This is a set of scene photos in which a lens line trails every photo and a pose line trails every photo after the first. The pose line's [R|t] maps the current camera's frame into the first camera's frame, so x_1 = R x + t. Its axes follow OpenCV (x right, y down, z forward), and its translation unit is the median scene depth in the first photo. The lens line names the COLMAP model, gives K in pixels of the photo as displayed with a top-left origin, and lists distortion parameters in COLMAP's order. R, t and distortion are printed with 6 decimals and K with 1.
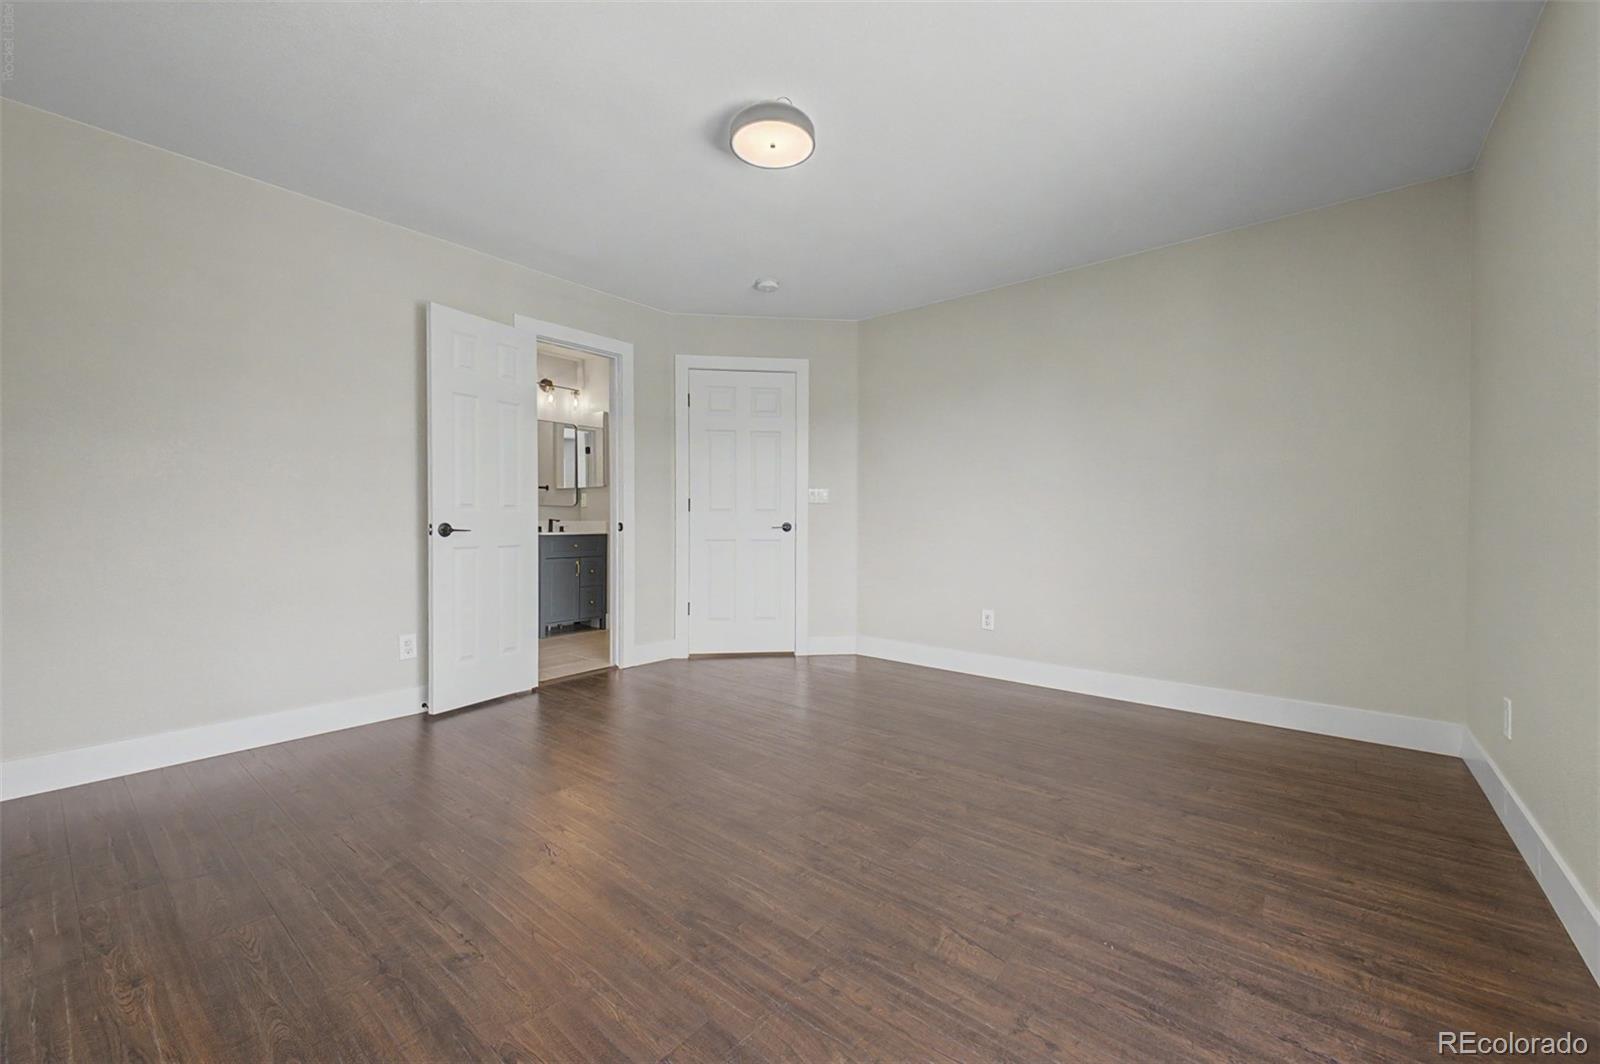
lens RADIAL K [[629.3, 0, 804.3], [0, 629.3, 522.4], [0, 0, 1]] dist [0.000990, -0.000017]
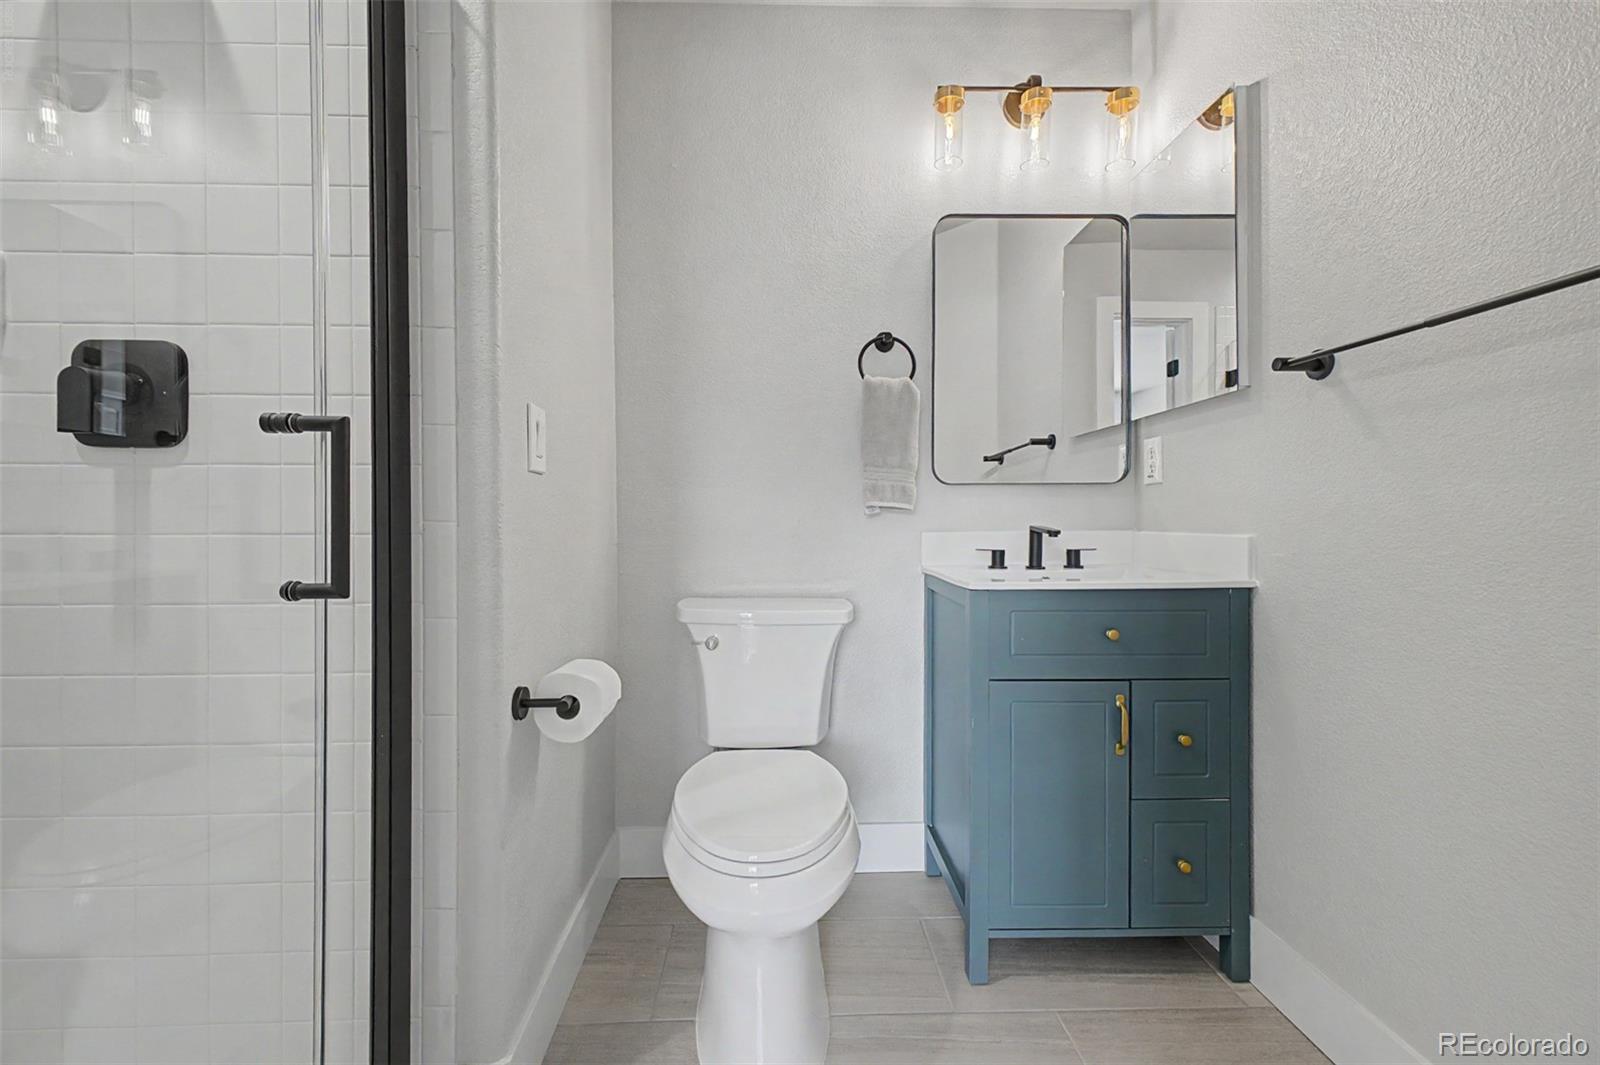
lens RADIAL K [[629.3, 0, 805.2], [0, 629.3, 522.1], [0, 0, 1]] dist [0.000990, -0.000017]
pose [[0.651068, -0.001203, -0.759018, -0.239801], [-0.000484, 0.999998, -0.002000, -0.007294], [0.759019, 0.001670, 0.651066, 0.702607]]
